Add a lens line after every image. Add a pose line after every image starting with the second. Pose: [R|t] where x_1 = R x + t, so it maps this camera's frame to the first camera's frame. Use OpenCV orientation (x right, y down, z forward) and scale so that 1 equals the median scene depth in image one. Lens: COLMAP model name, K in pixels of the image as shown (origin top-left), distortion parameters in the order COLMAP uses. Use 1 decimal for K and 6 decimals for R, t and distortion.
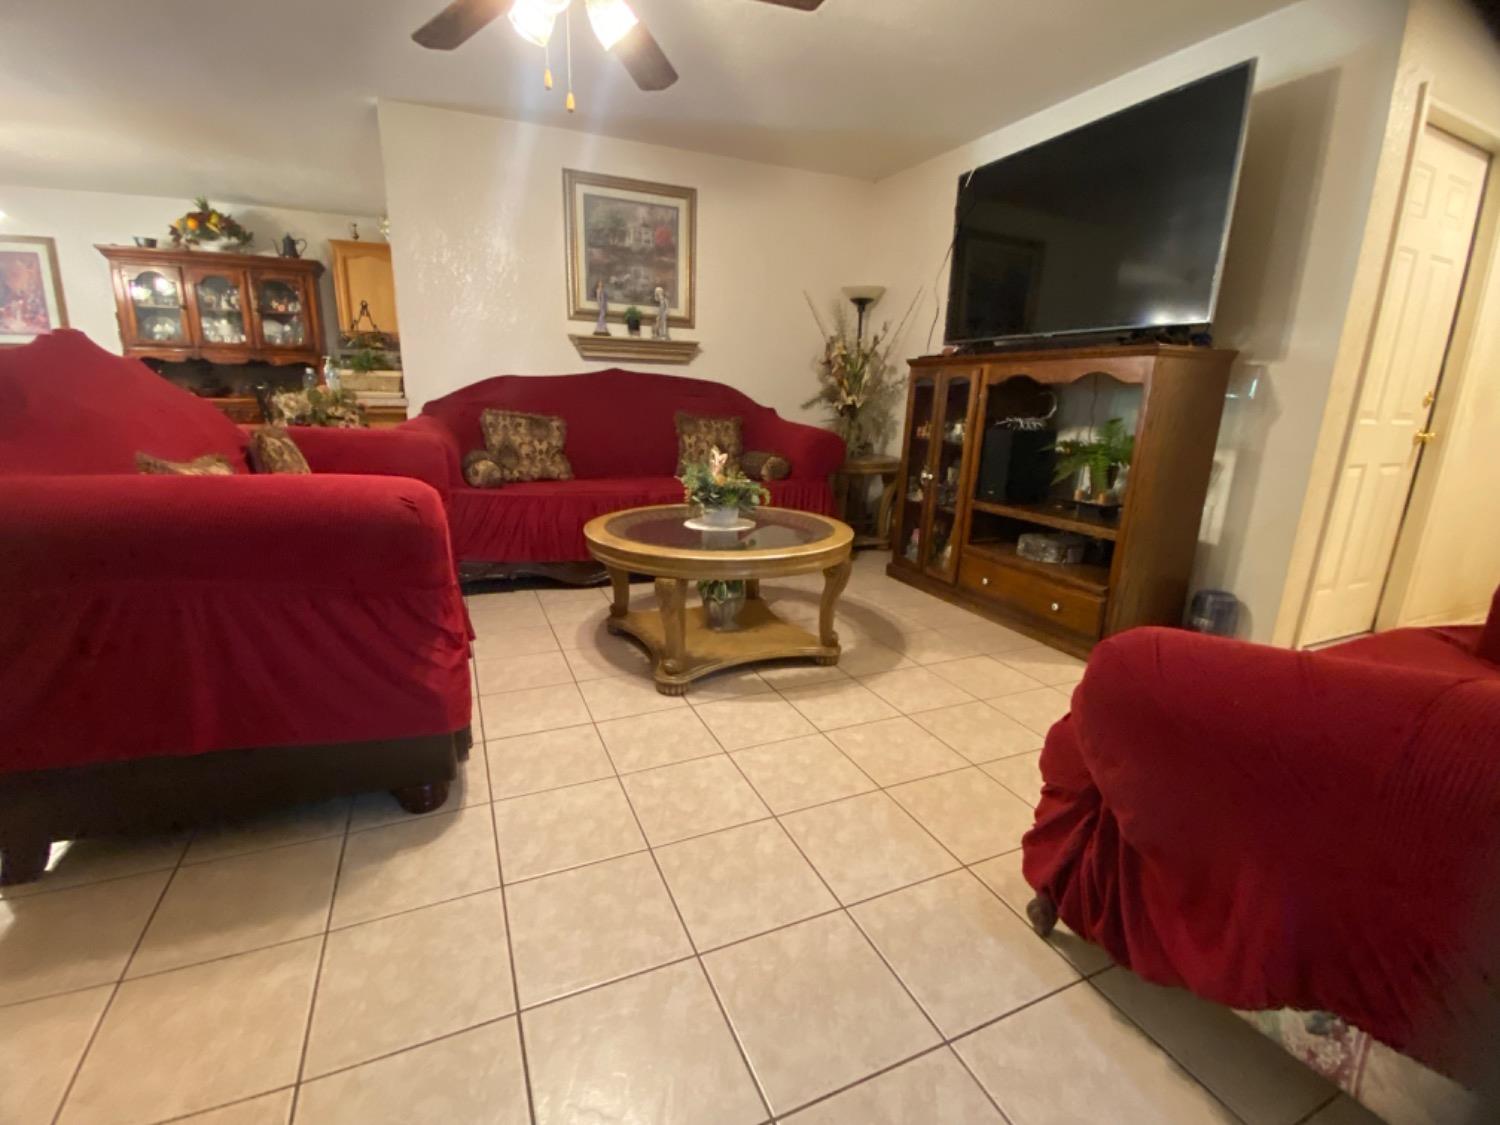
lens RADIAL K [[651.4, 0, 780.0], [0, 651.4, 575.3], [0, 0, 1]] dist [-0.014098, -0.007869]
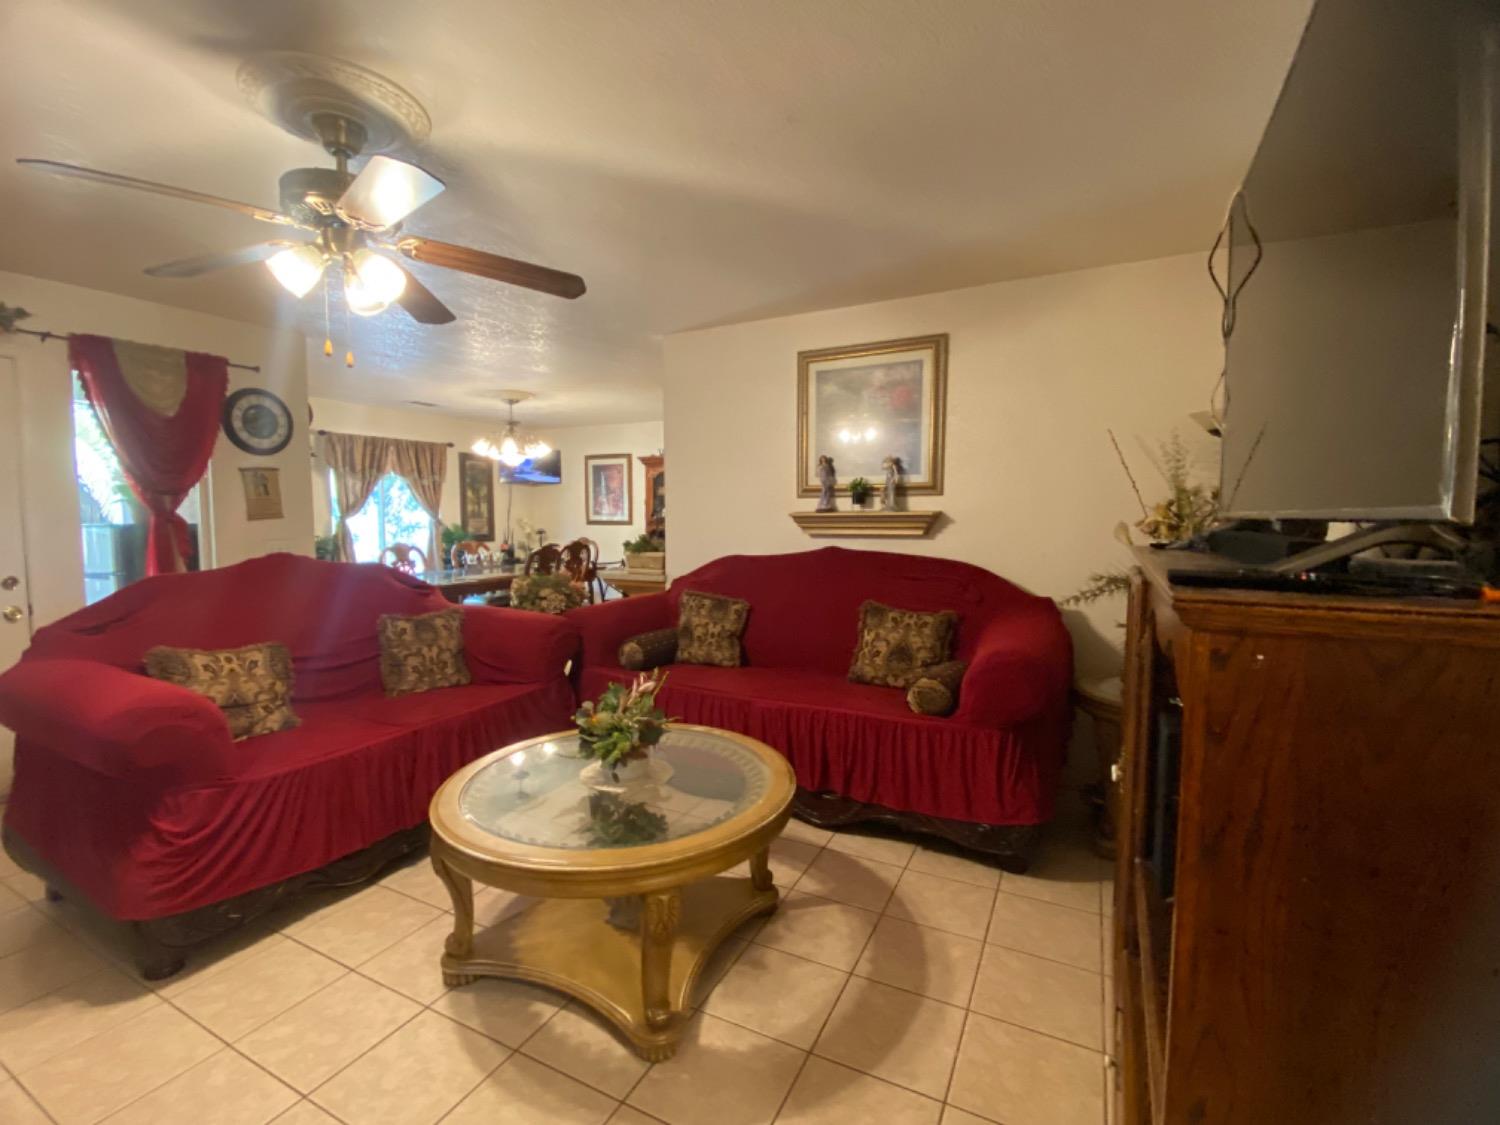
lens RADIAL K [[651.4, 0, 781.6], [0, 651.4, 566.8], [0, 0, 1]] dist [-0.014098, -0.007869]
pose [[0.621803, 0.029945, -0.782601, 0.410005], [-0.196091, 0.973392, -0.118556, -0.176578], [0.758227, 0.227179, 0.611131, 0.419065]]
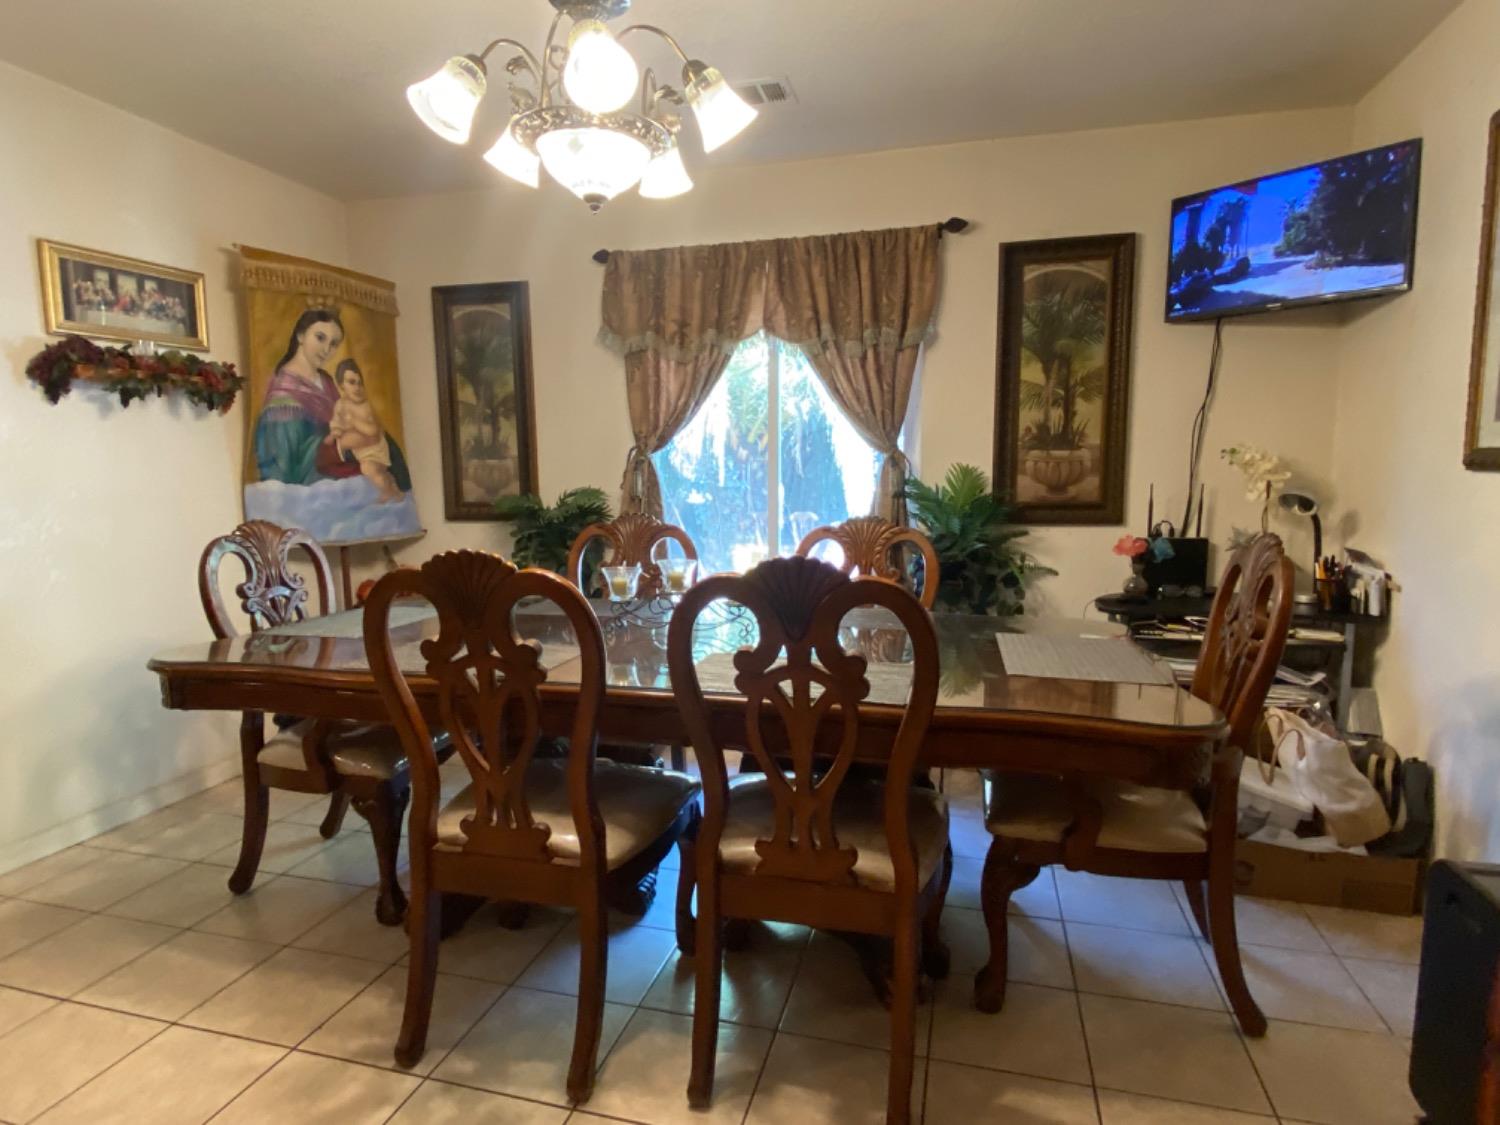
lens RADIAL K [[837.0, 0, 753.1], [0, 837.0, 547.5], [0, 0, 1]] dist [-0.011151, -0.008135]
pose [[-0.658974, 0.043366, -0.750914, -0.855626], [-0.215901, 0.945420, 0.244066, -0.403809], [0.720513, 0.322957, -0.613644, 1.158439]]
